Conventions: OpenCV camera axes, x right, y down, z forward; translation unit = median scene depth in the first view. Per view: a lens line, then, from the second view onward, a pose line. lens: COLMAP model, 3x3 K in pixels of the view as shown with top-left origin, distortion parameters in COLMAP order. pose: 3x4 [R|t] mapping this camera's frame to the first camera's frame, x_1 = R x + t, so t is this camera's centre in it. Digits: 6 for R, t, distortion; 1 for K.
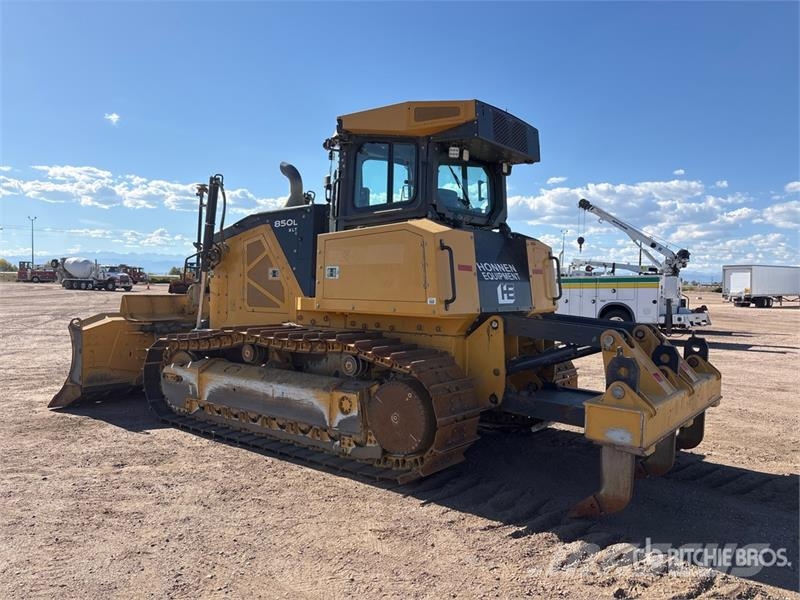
lens RADIAL K [[612.4, 0, 399.3], [0, 612.4, 302.7], [0, 0, 1]] dist [0.044157, -0.055751]
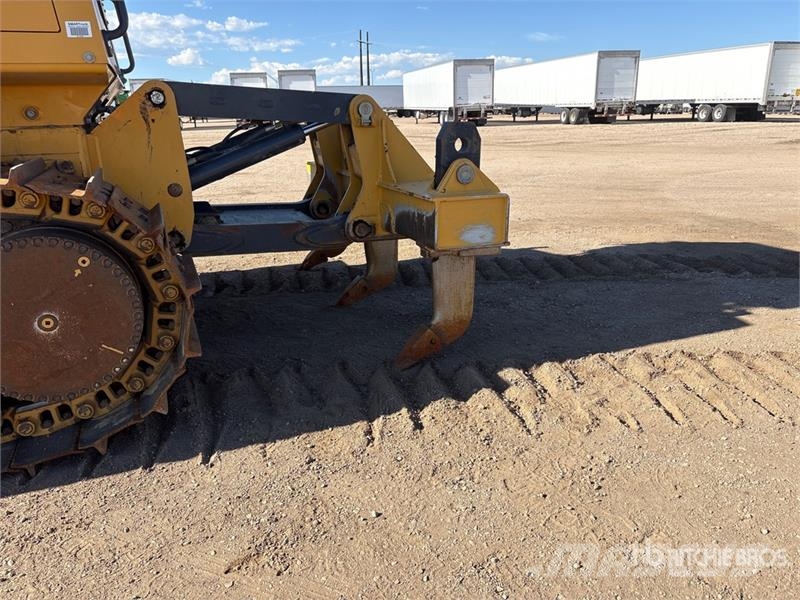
lens RADIAL K [[612.4, 0, 399.3], [0, 612.4, 302.7], [0, 0, 1]] dist [0.044157, -0.055751]
pose [[0.498898, -0.282858, 0.819202, -0.249084], [0.056753, 0.953874, 0.294795, 0.066886], [-0.864800, -0.100581, 0.491939, 0.624575]]
